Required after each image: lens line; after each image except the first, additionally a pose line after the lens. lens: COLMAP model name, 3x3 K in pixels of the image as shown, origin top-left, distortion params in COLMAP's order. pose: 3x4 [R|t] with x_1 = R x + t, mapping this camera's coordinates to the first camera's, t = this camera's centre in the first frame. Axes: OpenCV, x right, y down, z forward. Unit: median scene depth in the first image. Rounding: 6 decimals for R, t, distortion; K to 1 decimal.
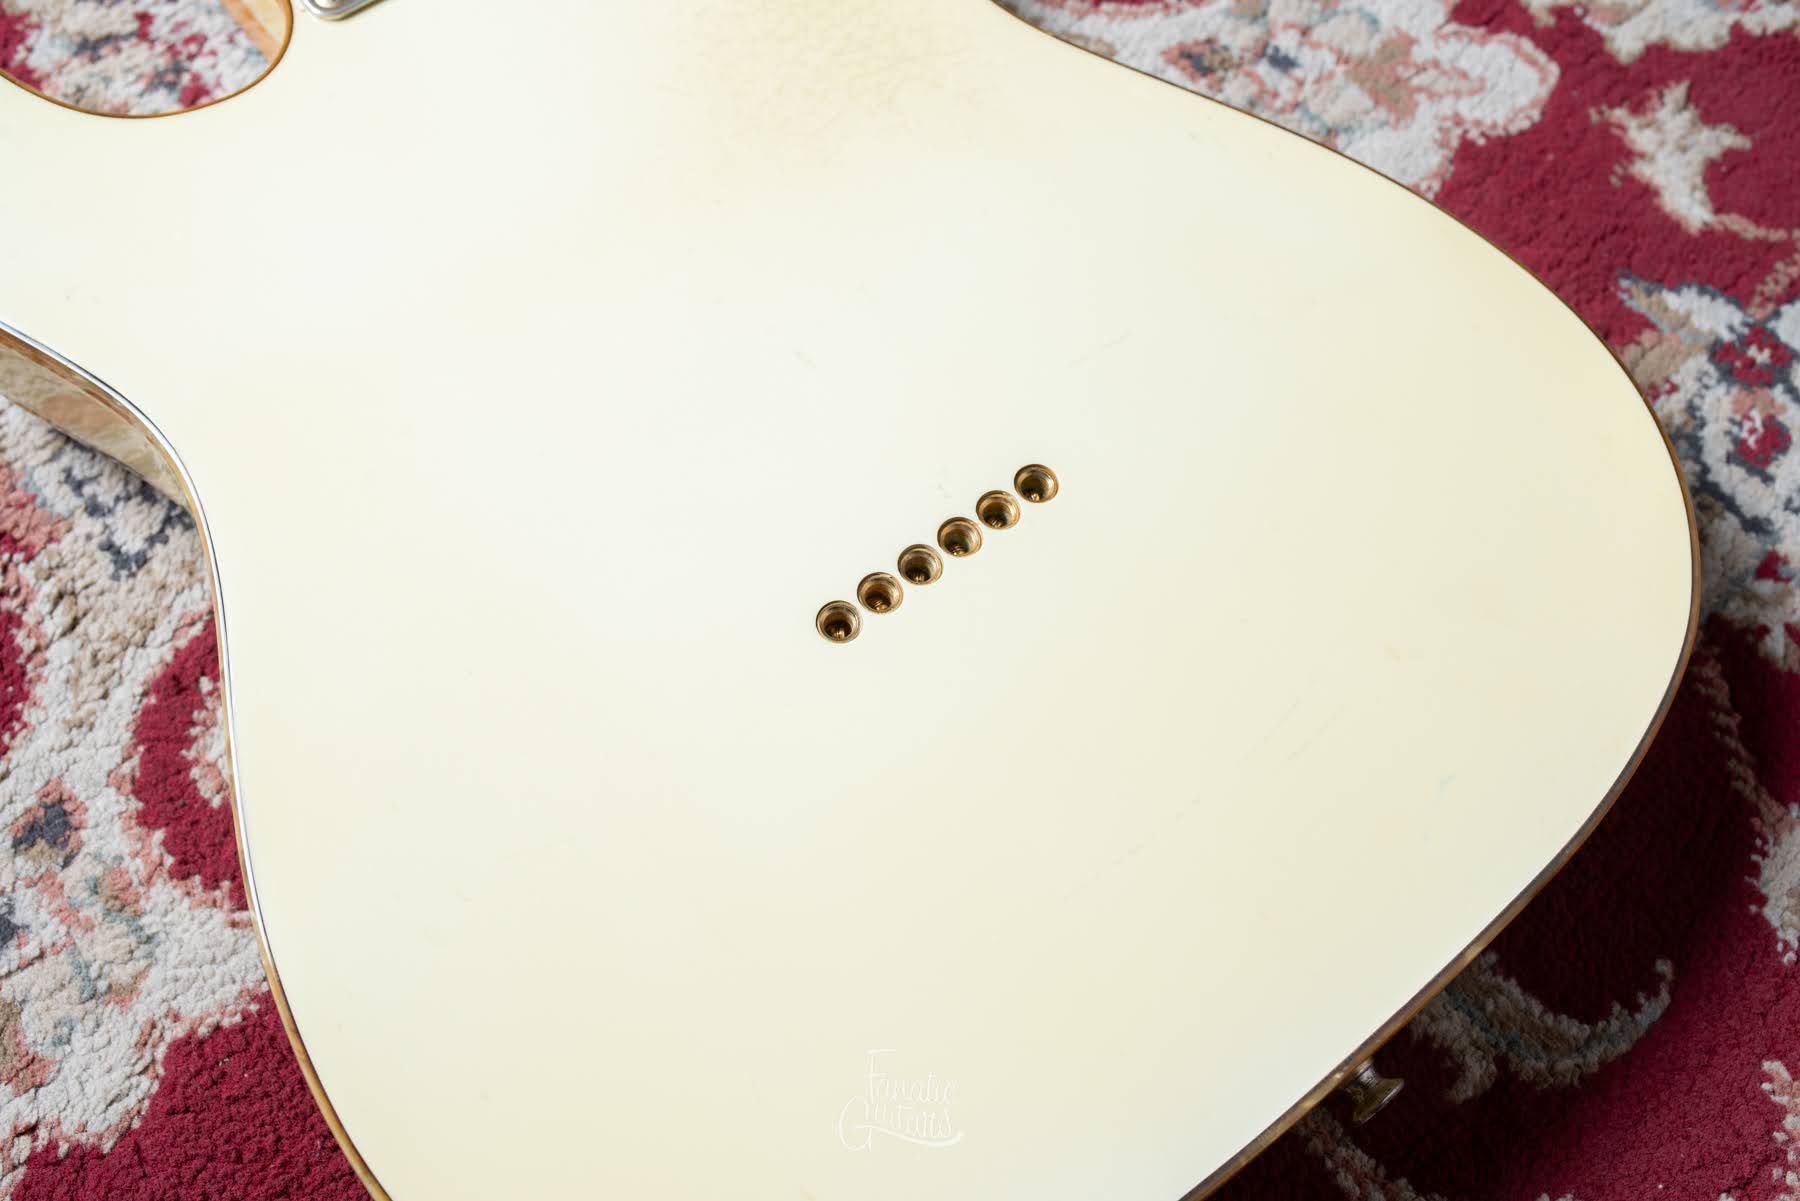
lens RADIAL K [[1792.4, 0, 894.7], [0, 1792.4, 608.7], [0, 0, 1]] dist [-0.071005, 0.086307]
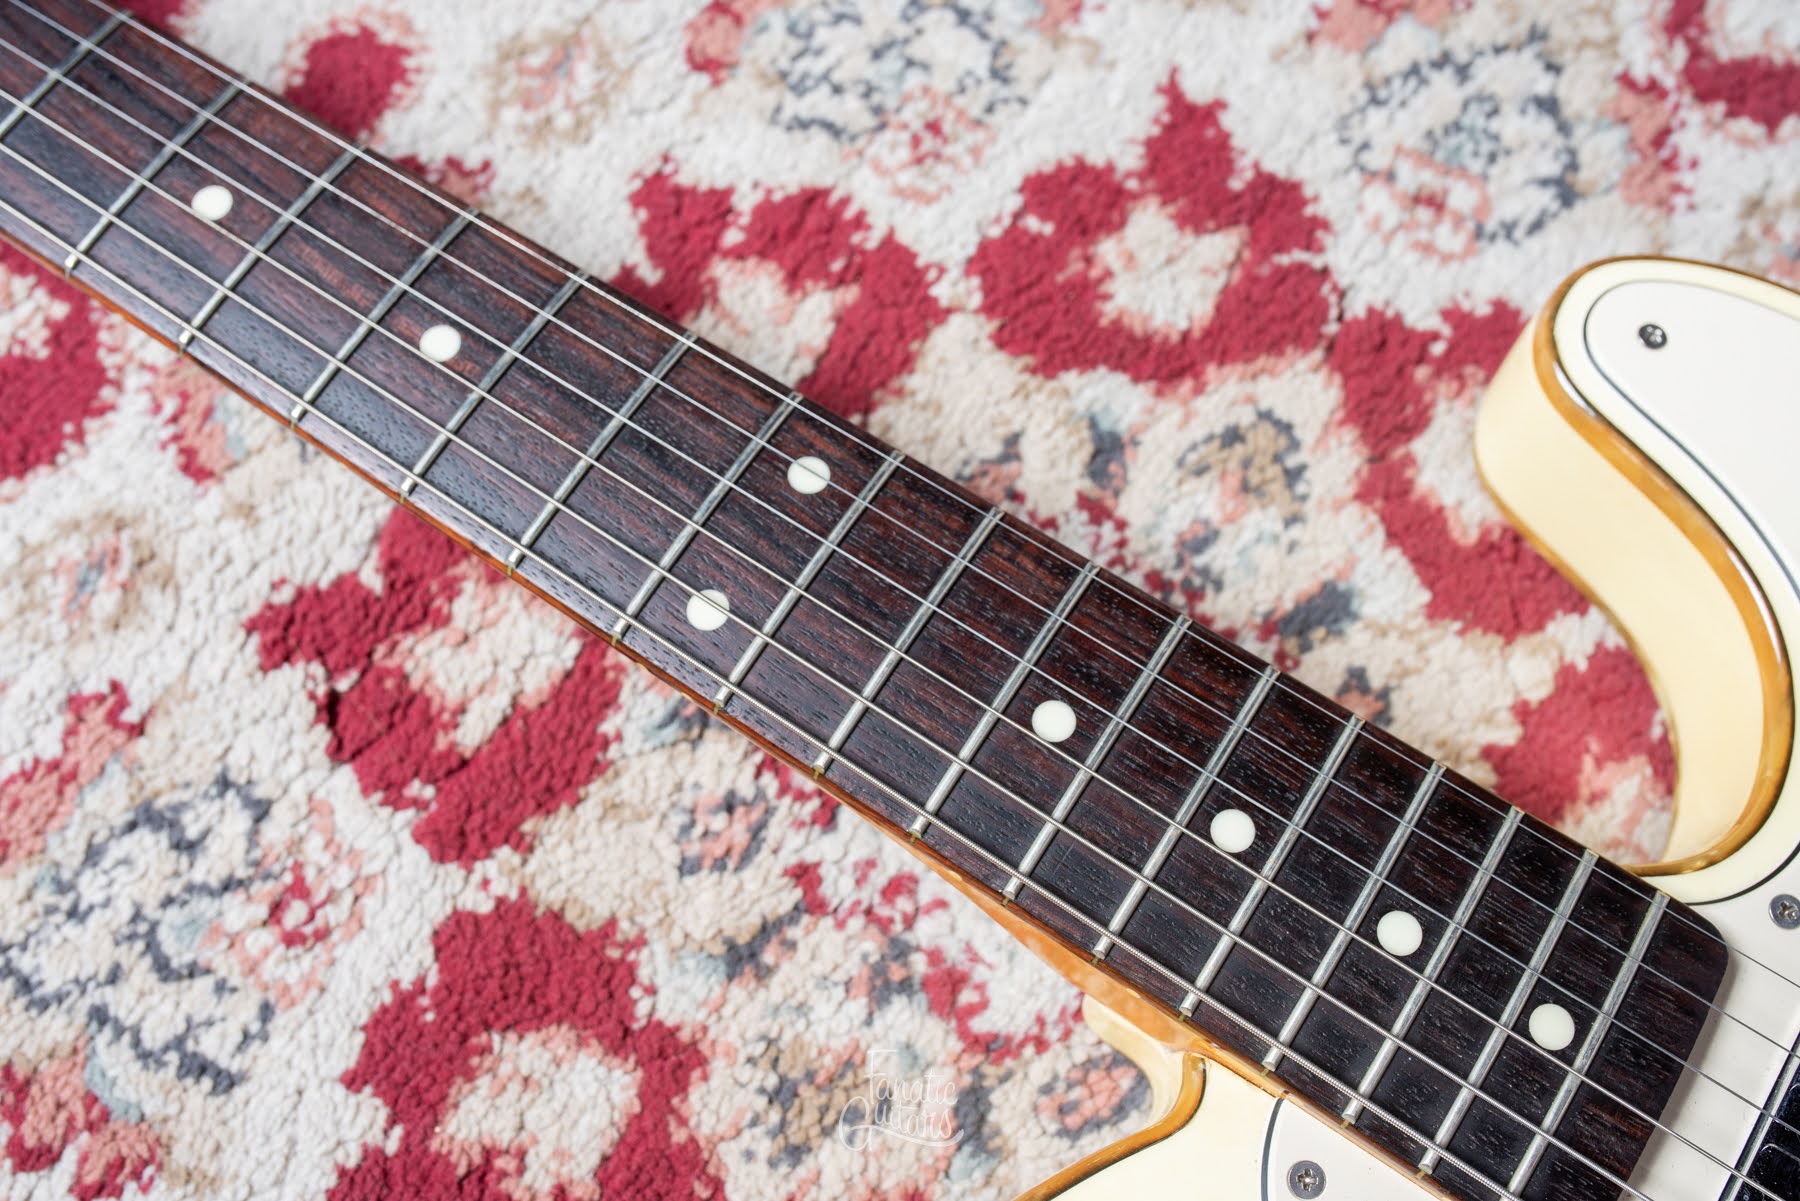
lens RADIAL K [[1861.4, 0, 891.6], [0, 1861.4, 597.3], [0, 0, 1]] dist [-0.075616, 0.086227]
pose [[0.955982, -0.275196, 0.101813, -0.521756], [0.270587, 0.961014, 0.056879, -0.544962], [-0.113496, -0.026826, 0.993176, 0.439809]]
